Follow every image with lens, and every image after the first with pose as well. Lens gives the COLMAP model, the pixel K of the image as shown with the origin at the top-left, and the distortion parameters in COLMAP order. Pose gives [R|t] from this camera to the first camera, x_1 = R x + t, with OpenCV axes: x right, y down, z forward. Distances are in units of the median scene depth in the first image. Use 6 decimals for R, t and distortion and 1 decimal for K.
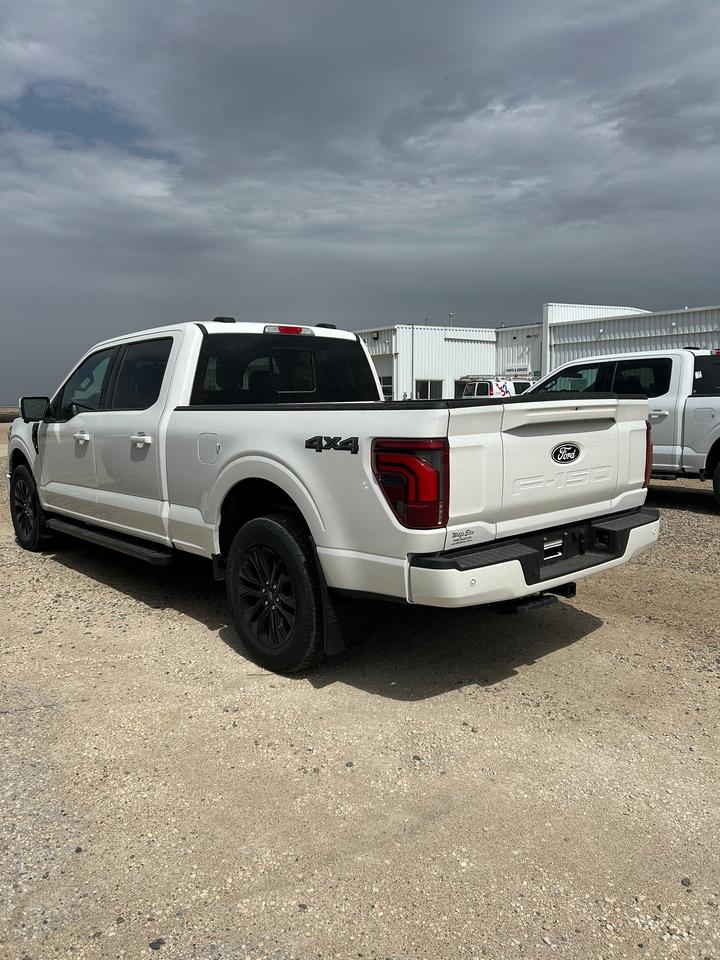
lens RADIAL K [[767.5, 0, 360.0], [0, 767.5, 480.0], [0, 0, 1]] dist [0.005958, -0.009146]
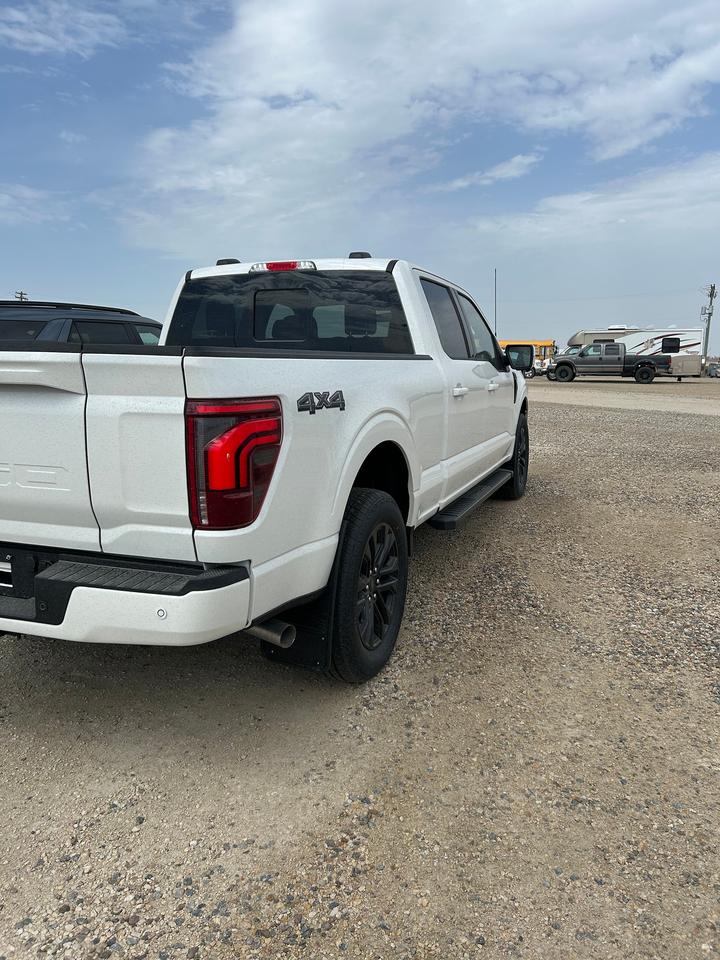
lens RADIAL K [[756.0, 0, 360.0], [0, 756.0, 480.0], [0, 0, 1]] dist [0.060379, -0.067311]
pose [[0.430898, 0.165653, -0.887066, 0.999433], [-0.108231, 0.985398, 0.131441, -0.117690], [0.895887, 0.039370, 0.442535, 1.010415]]
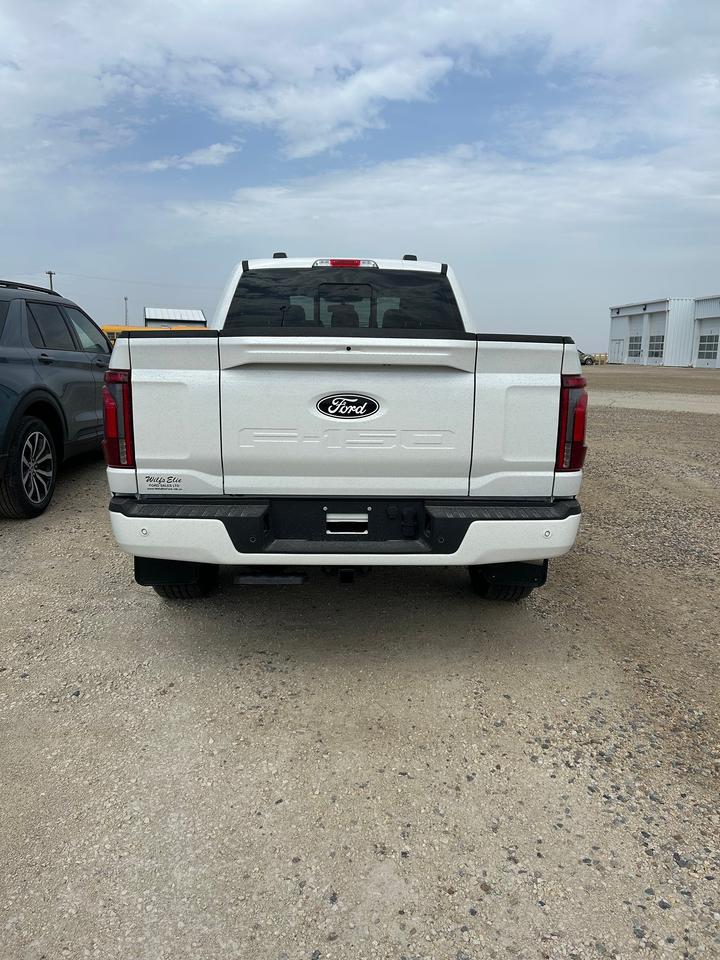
lens RADIAL K [[767.5, 0, 360.0], [0, 767.5, 480.0], [0, 0, 1]] dist [0.005958, -0.009146]
pose [[0.755120, 0.145309, -0.639280, 0.789326], [-0.103906, 0.989328, 0.102142, -0.041168], [0.647300, -0.010704, 0.762161, 0.406334]]
